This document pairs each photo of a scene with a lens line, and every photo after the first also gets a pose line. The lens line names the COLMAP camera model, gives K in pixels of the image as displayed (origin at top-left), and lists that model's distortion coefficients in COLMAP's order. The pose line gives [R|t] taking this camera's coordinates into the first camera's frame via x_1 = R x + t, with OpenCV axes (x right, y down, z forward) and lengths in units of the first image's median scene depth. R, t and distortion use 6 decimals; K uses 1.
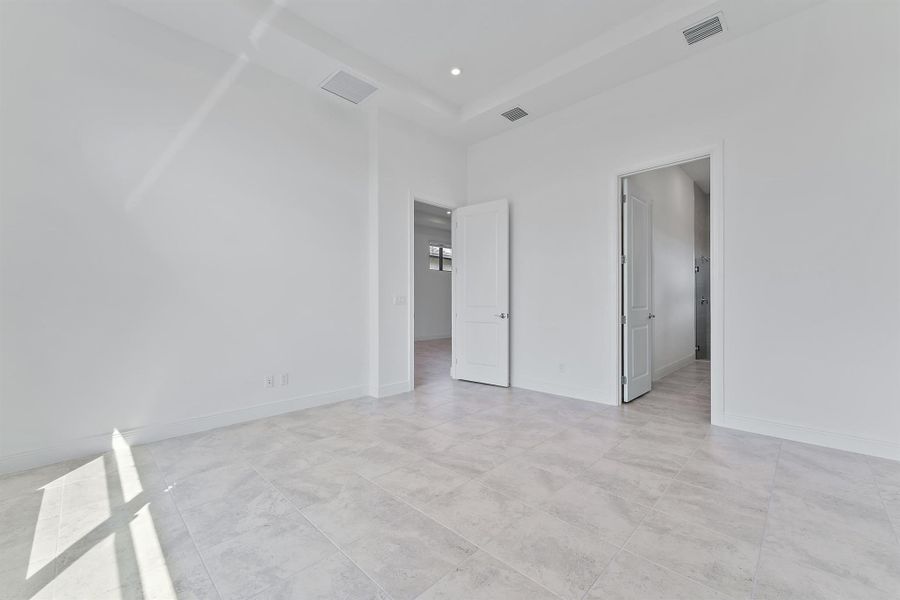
lens RADIAL K [[364.5, 0, 450.0], [0, 364.5, 300.8], [0, 0, 1]] dist [0.001418, -0.000127]
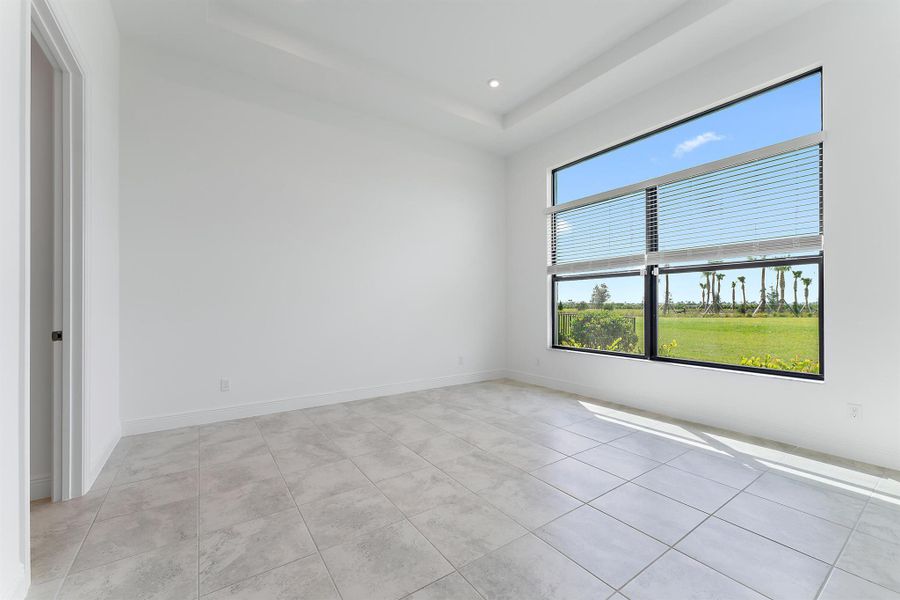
lens RADIAL K [[364.5, 0, 444.7], [0, 364.5, 305.6], [0, 0, 1]] dist [0.001418, -0.000127]
pose [[-0.980407, 0.002882, 0.196961, -0.048226], [0.002037, 0.999988, -0.004493, 0.008012], [-0.196971, -0.004004, -0.980401, 1.875928]]
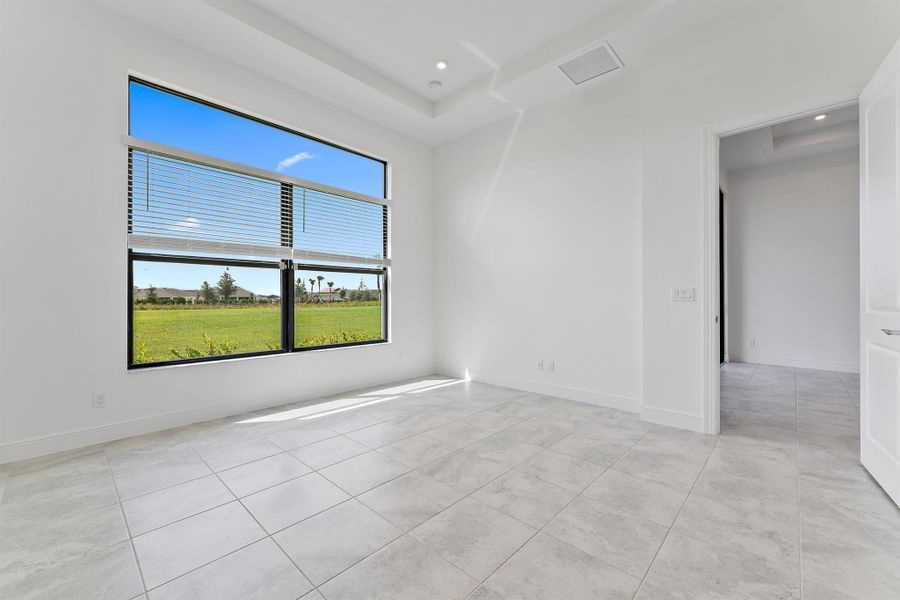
lens RADIAL K [[364.5, 0, 449.5], [0, 364.5, 295.7], [0, 0, 1]] dist [0.001418, -0.000127]
pose [[0.023398, -0.006570, -0.999705, 0.927325], [0.005889, 0.999962, -0.006434, 0.002368], [0.999709, -0.005736, 0.023436, 0.906515]]
